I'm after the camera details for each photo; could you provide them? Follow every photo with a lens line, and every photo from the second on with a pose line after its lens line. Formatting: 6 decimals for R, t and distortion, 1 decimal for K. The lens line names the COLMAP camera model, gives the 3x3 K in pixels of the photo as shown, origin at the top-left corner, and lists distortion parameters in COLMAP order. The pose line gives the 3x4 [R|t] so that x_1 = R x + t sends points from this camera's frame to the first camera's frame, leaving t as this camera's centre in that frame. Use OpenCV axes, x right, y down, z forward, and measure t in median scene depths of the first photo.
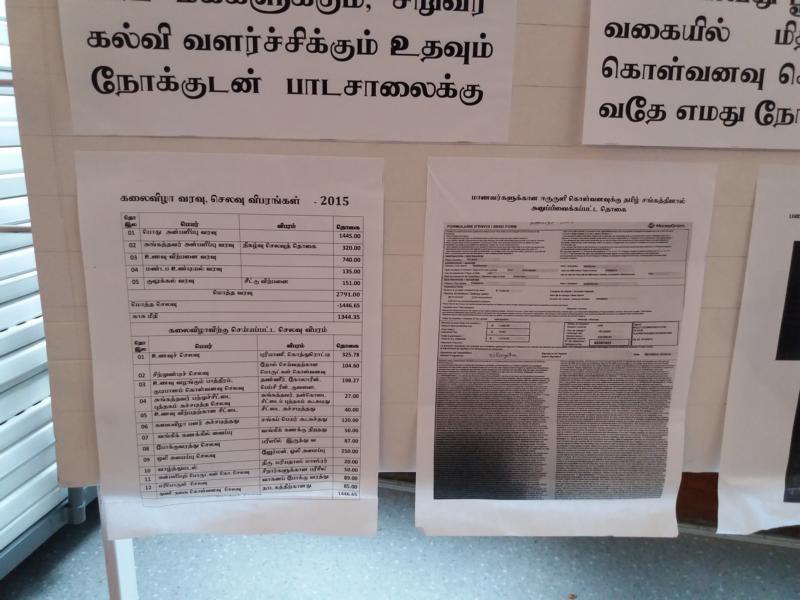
lens RADIAL K [[639.8, 0, 387.3], [0, 639.8, 301.5], [0, 0, 1]] dist [0.070652, -0.182304]
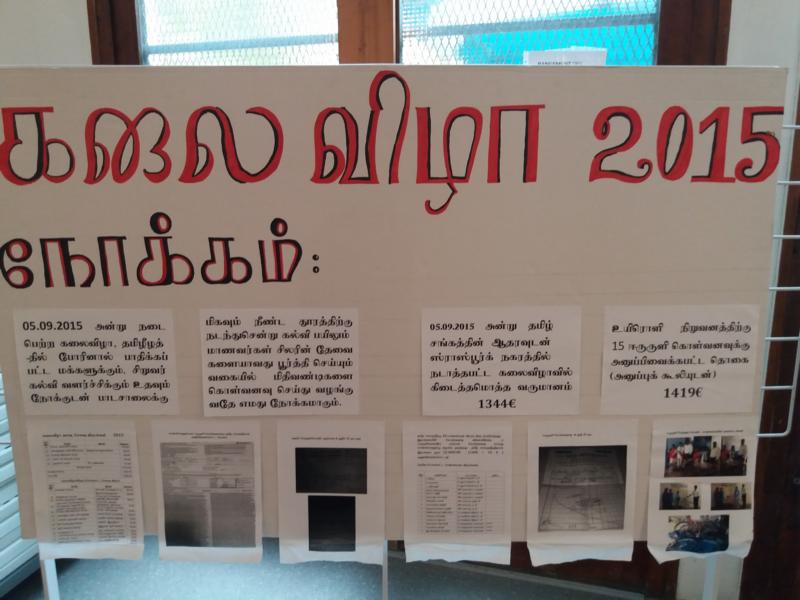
lens RADIAL K [[639.8, 0, 387.3], [0, 639.8, 301.5], [0, 0, 1]] dist [0.070652, -0.182304]
pose [[0.998351, -0.006763, -0.057013, 1.231640], [0.003792, 0.998637, -0.052063, -0.584400], [0.057288, 0.051761, 0.997015, -1.711809]]
